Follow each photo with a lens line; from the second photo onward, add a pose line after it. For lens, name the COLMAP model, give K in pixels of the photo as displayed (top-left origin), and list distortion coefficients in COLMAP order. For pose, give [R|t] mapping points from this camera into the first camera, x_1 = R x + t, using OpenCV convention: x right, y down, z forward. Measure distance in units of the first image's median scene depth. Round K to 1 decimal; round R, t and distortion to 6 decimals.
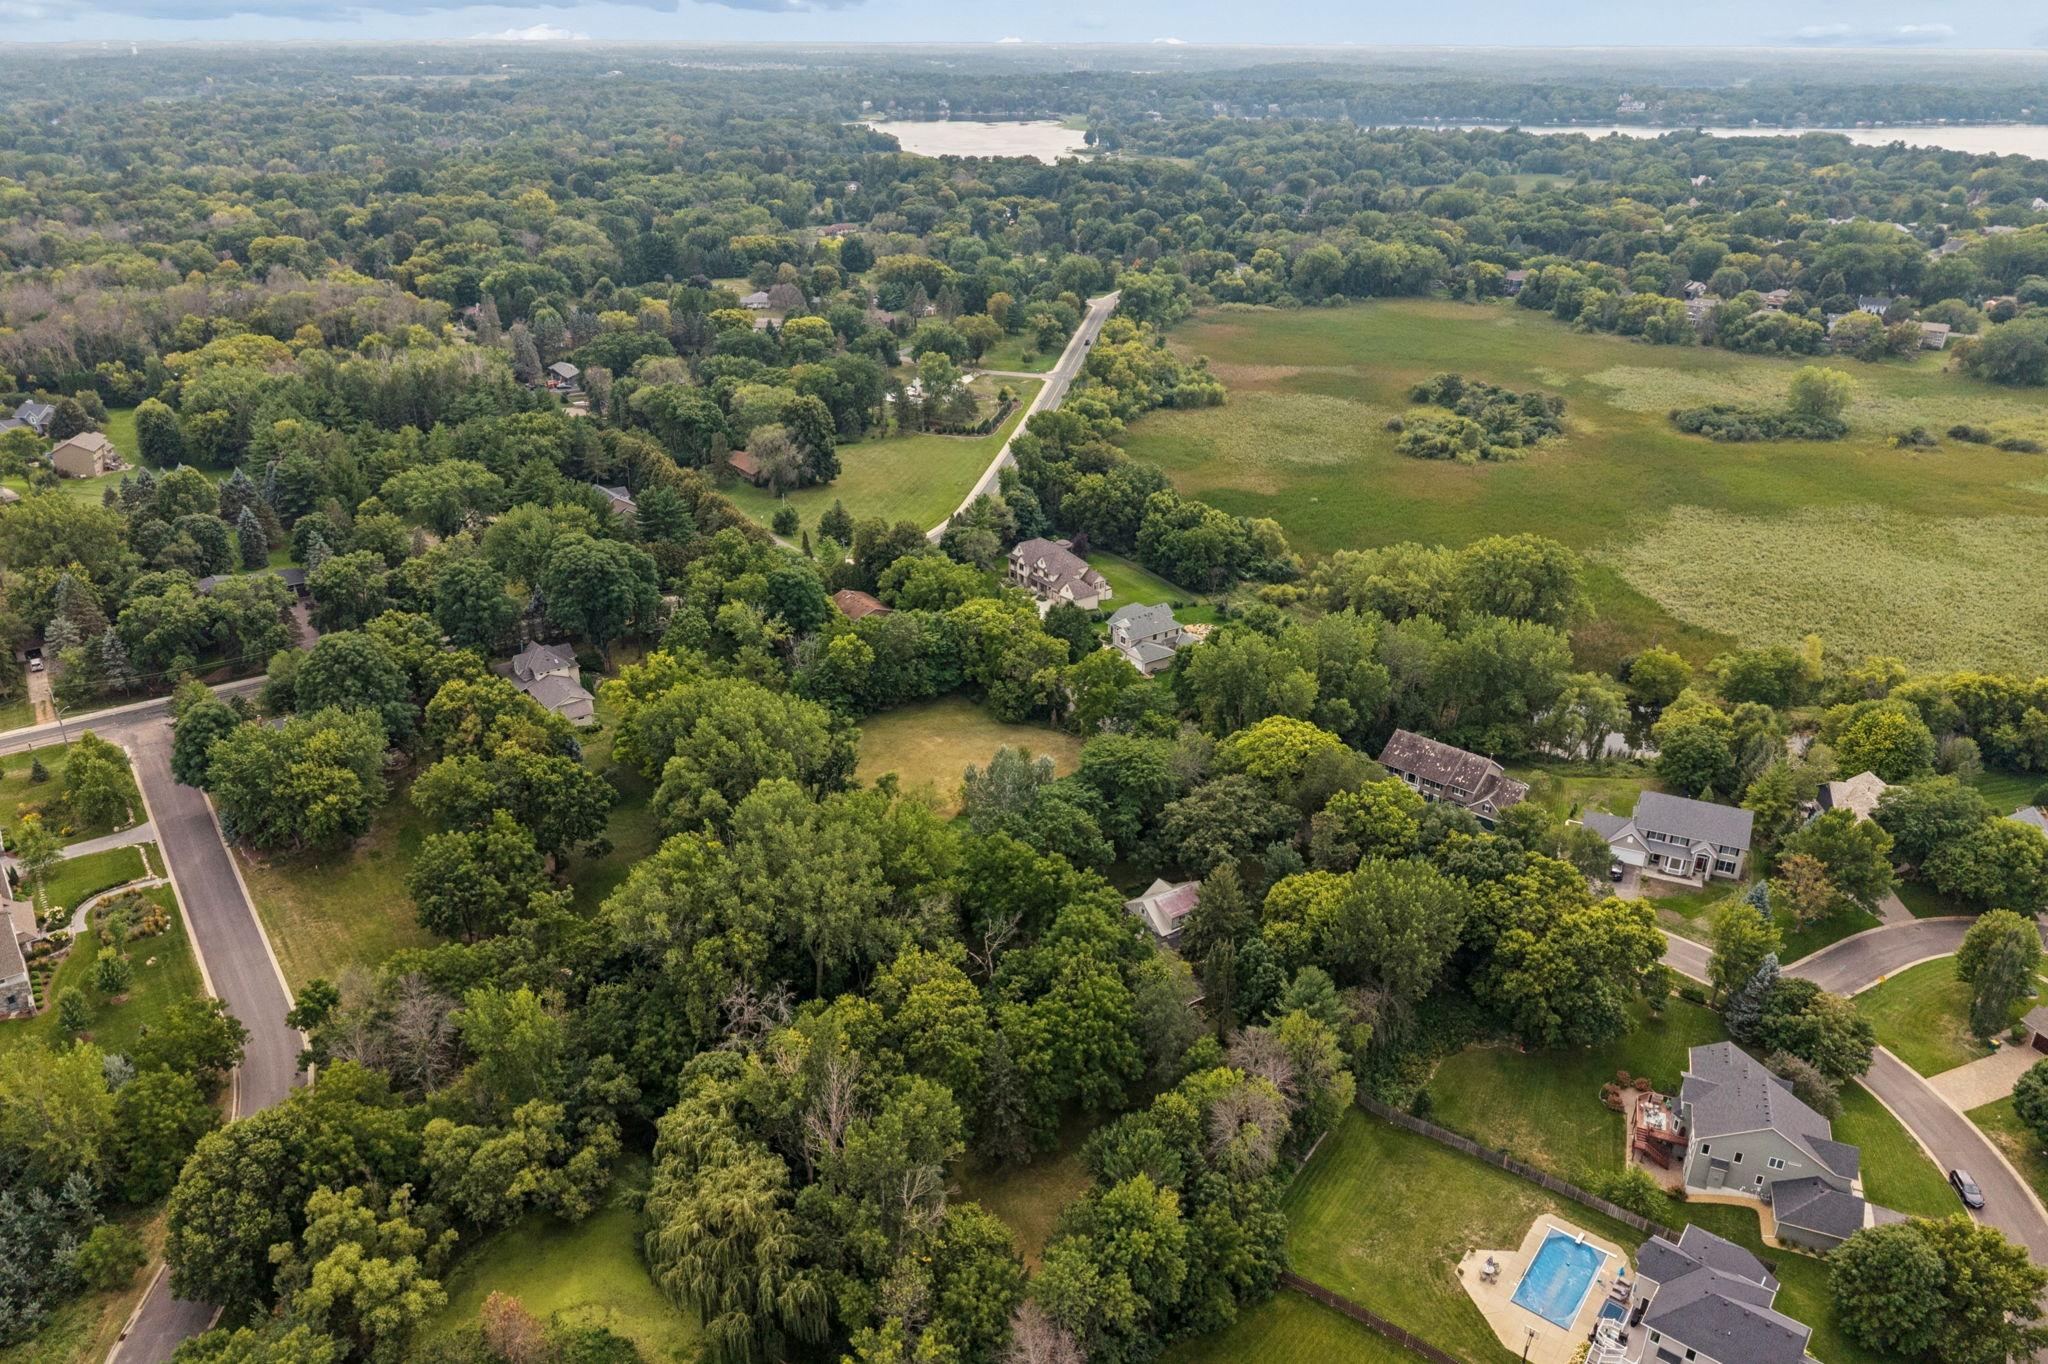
lens RADIAL K [[1391.8, 0, 1024.0], [0, 1391.8, 682.0], [0, 0, 1]] dist [0.027649, -0.033475]
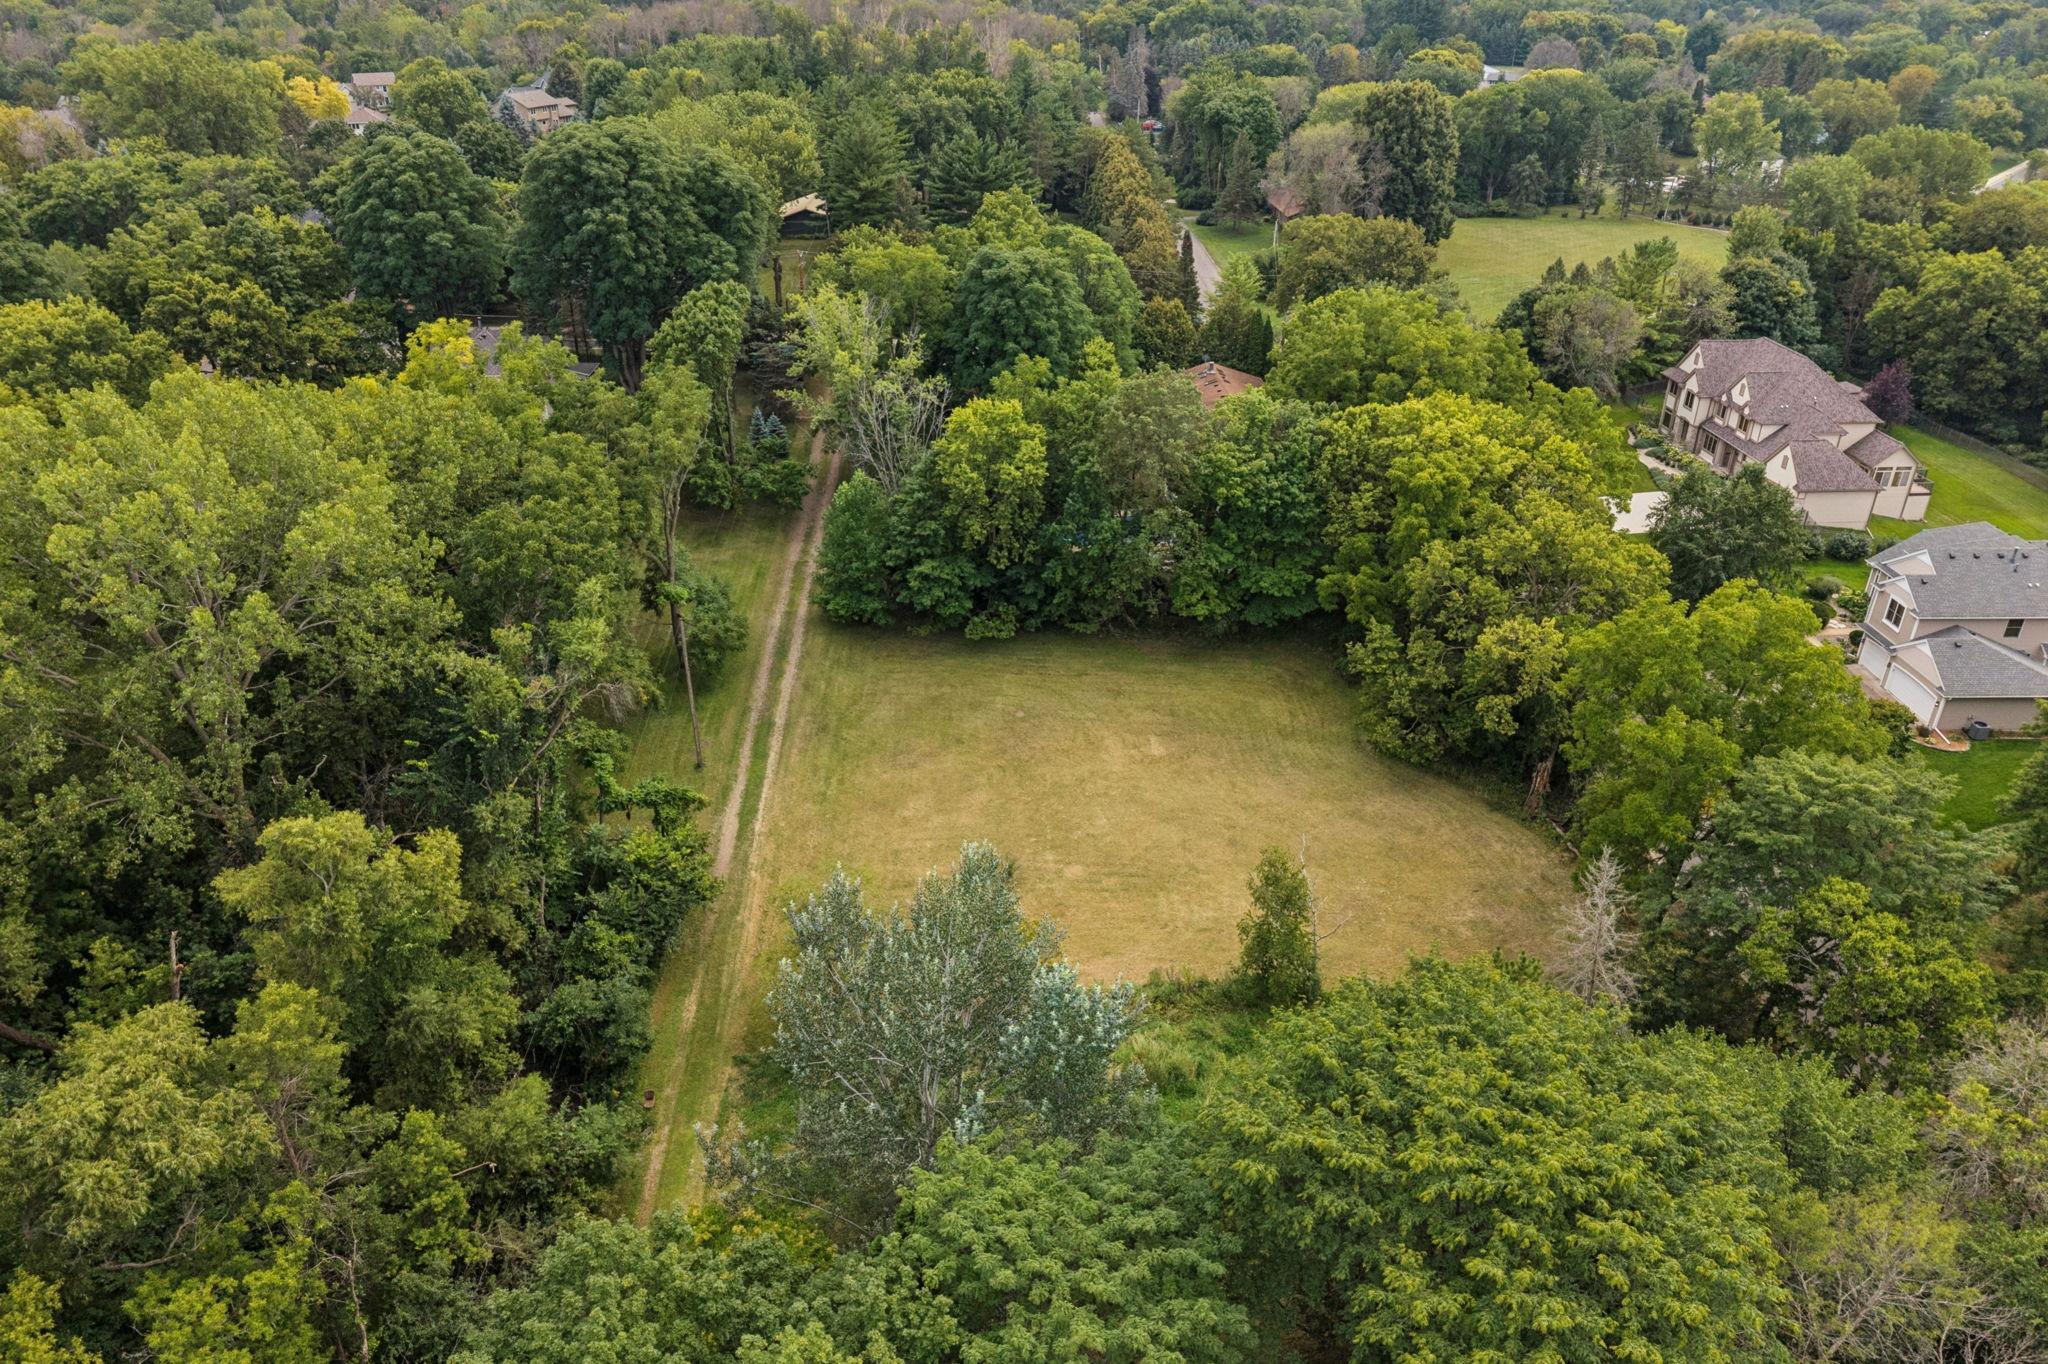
lens RADIAL K [[1372.5, 0, 1015.2], [0, 1372.5, 675.2], [0, 0, 1]] dist [0.022330, -0.024372]
pose [[0.821175, 0.253121, -0.511470, 0.084456], [-0.228069, 0.967129, 0.112453, -0.006435], [0.523122, 0.024307, 0.851911, 0.729063]]
